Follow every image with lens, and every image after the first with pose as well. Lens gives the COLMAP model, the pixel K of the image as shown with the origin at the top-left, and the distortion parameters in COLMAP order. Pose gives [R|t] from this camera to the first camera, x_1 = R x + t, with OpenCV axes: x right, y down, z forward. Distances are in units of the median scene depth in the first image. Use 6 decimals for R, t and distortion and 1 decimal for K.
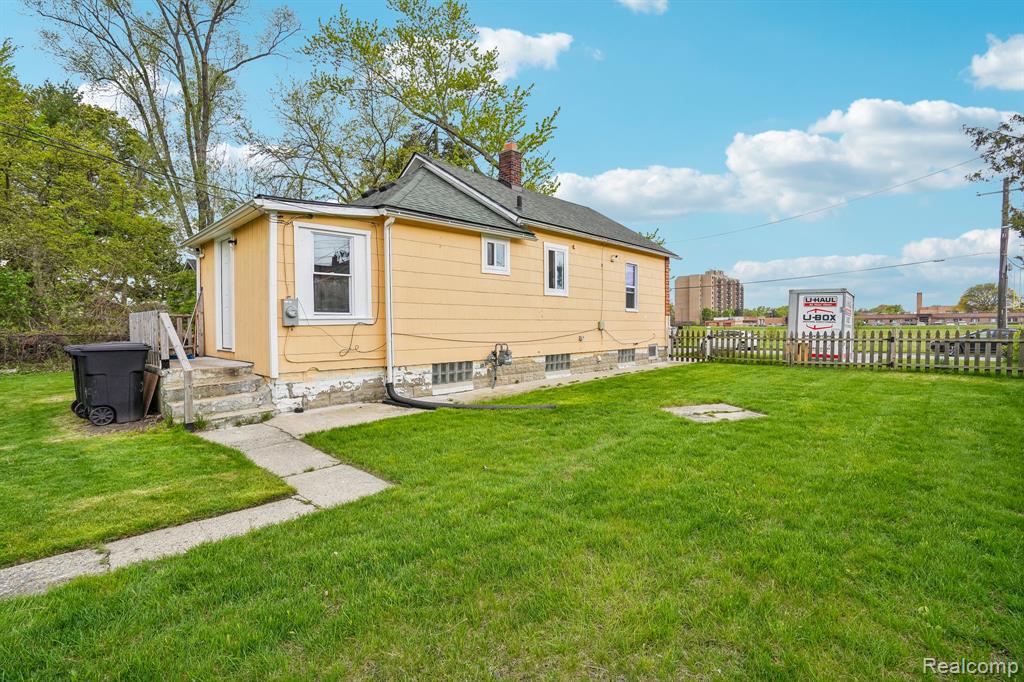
lens RADIAL K [[472.8, 0, 516.5], [0, 472.8, 349.2], [0, 0, 1]] dist [-0.026248, 0.012747]
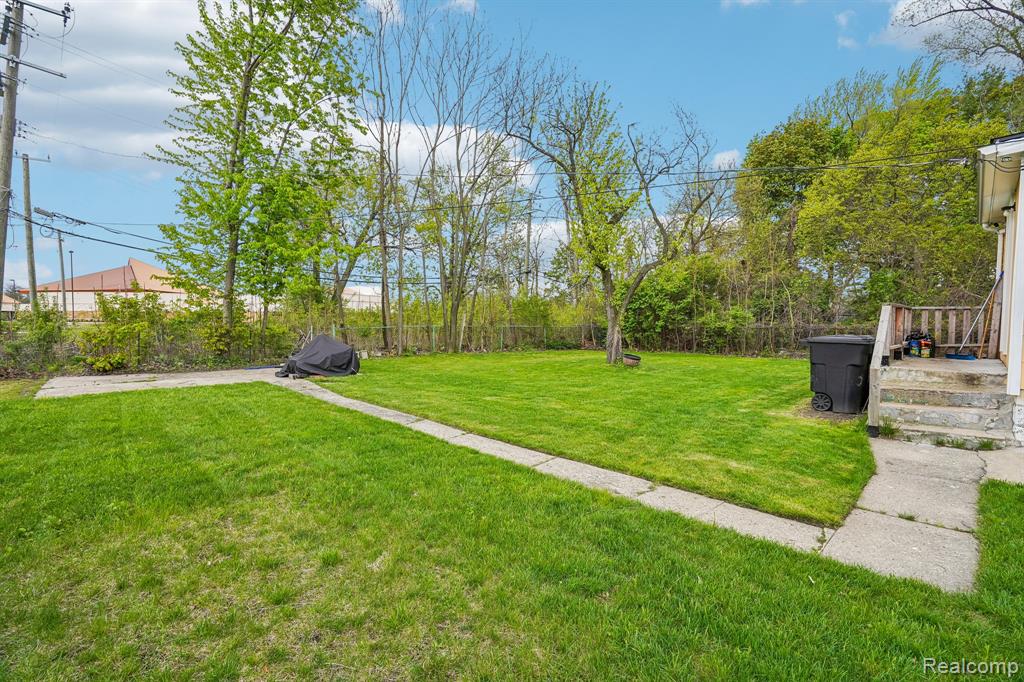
lens RADIAL K [[472.8, 0, 514.7], [0, 472.8, 344.3], [0, 0, 1]] dist [-0.026248, 0.012747]
pose [[-0.038951, 0.050649, -0.997957, 0.220953], [-0.049257, 0.997403, 0.052544, -0.014575], [0.998026, 0.051203, -0.036356, 0.303517]]
